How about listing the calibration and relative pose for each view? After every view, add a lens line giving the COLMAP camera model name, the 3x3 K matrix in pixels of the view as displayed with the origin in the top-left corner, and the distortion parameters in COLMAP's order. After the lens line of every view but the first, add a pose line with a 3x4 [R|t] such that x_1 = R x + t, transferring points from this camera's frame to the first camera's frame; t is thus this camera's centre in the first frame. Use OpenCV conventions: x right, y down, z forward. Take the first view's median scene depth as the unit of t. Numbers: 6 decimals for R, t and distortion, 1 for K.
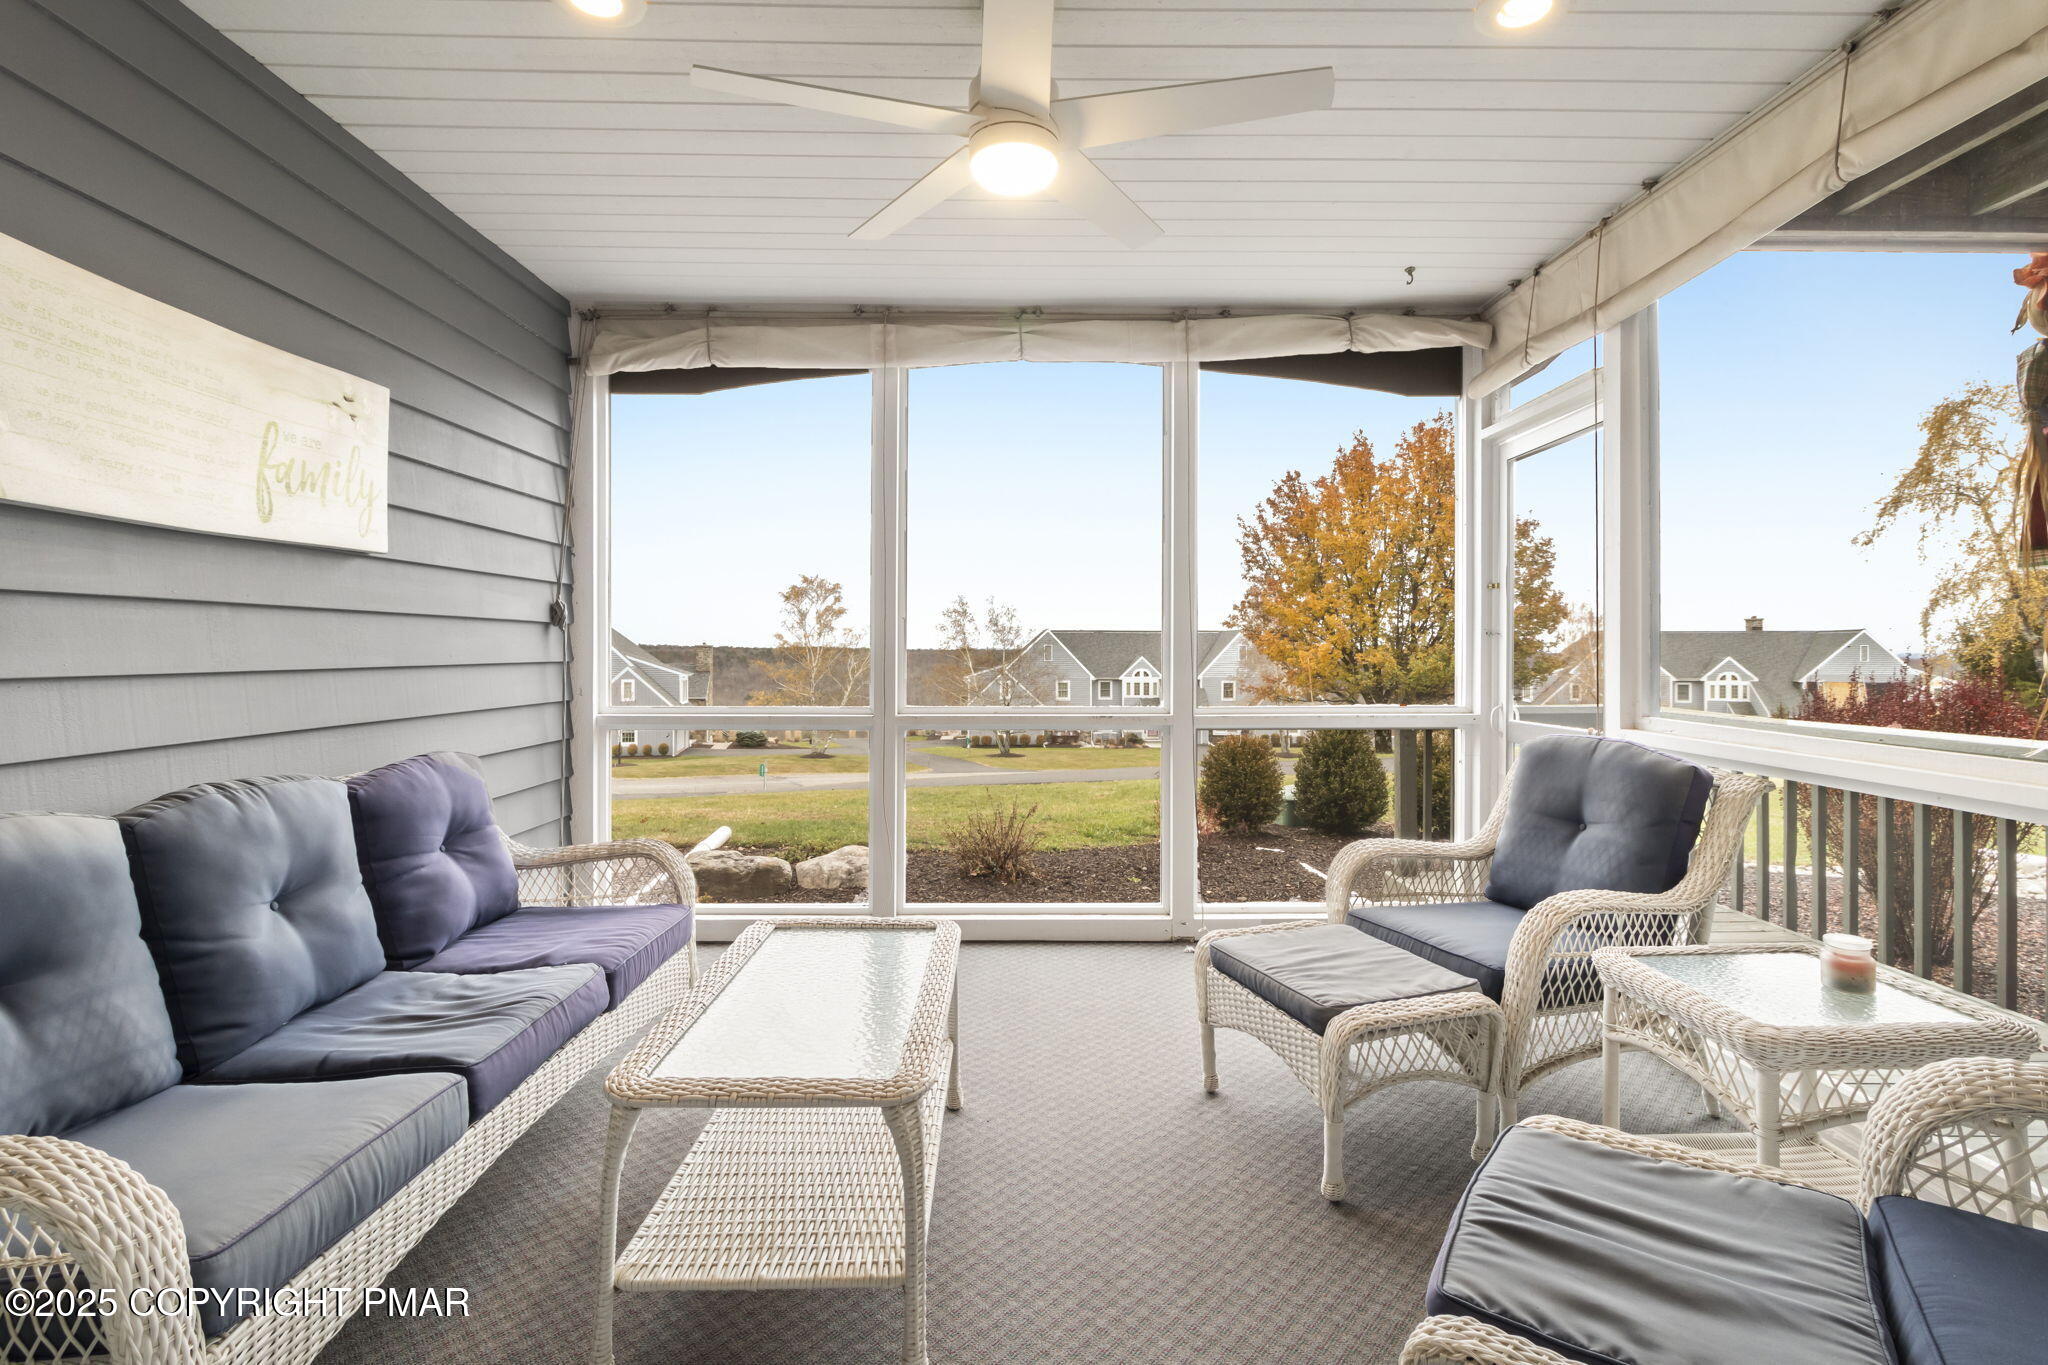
lens RADIAL K [[946.2, 0, 1032.3], [0, 946.2, 656.7], [0, 0, 1]] dist [0.001002, -0.000059]
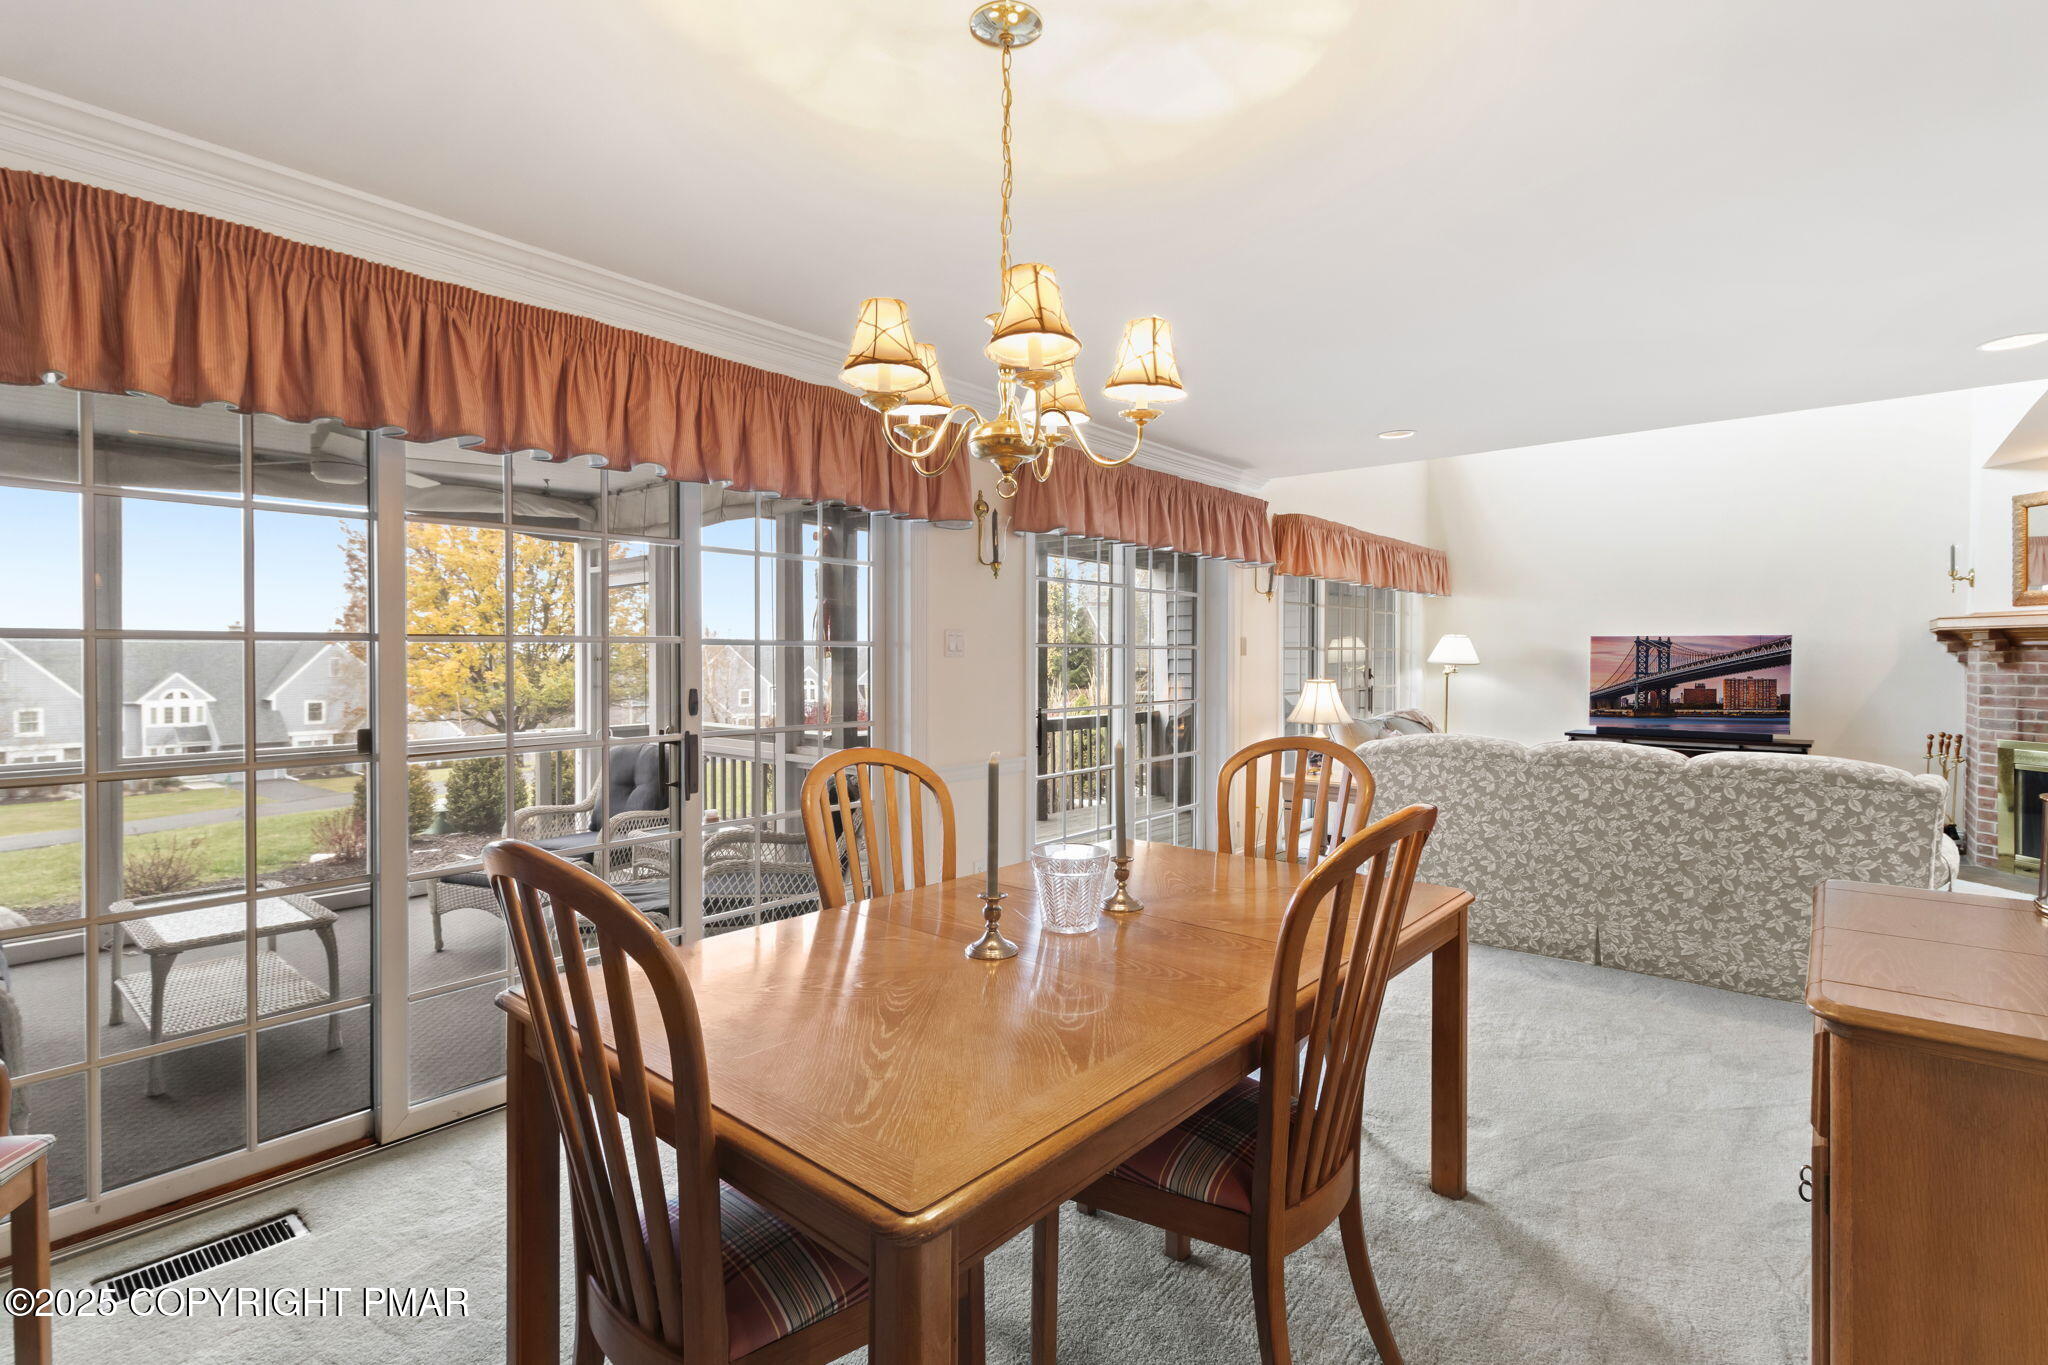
lens RADIAL K [[946.2, 0, 1032.3], [0, 946.2, 656.7], [0, 0, 1]] dist [0.001002, -0.000059]
pose [[0.652913, -0.001573, 0.757432, -0.038790], [0.009043, 0.999943, -0.005719, -0.008045], [-0.757379, 0.010584, 0.652889, -0.093255]]
